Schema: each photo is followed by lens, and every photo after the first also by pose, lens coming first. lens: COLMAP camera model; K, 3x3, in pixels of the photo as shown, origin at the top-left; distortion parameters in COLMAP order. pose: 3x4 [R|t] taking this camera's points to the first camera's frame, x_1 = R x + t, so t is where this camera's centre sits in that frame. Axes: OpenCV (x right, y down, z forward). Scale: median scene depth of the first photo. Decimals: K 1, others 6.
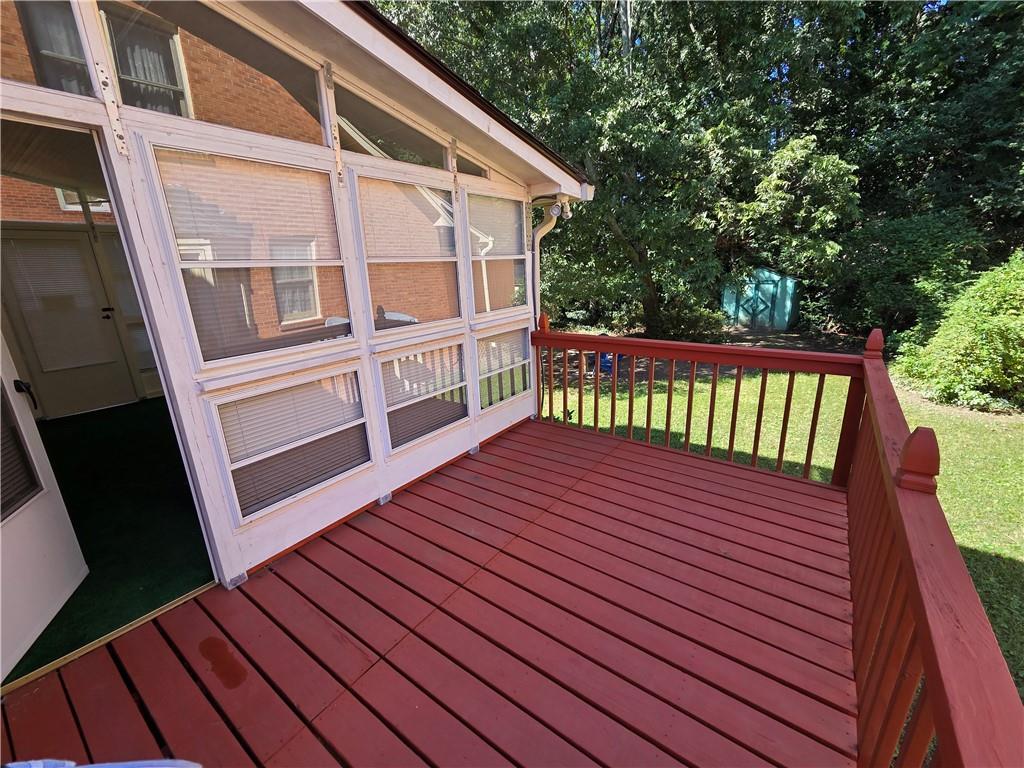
lens RADIAL K [[422.4, 0, 512.0], [0, 422.4, 384.0], [0, 0, 1]] dist [-0.000180, 0.000182]
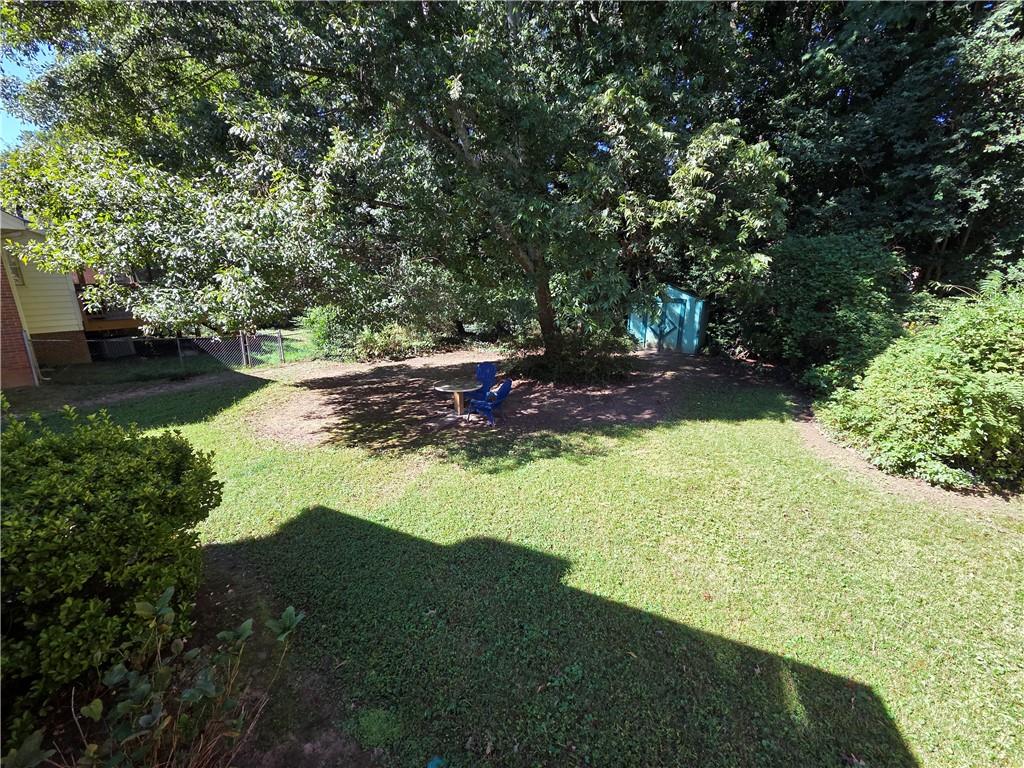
lens RADIAL K [[403.4, 0, 512.0], [0, 403.4, 384.0], [0, 0, 1]] dist [-0.015504, -0.000134]
pose [[0.983965, -0.006213, 0.178253, 0.168122], [0.006556, 0.999978, -0.001334, -0.100170], [-0.178241, 0.002481, 0.983984, 0.339670]]
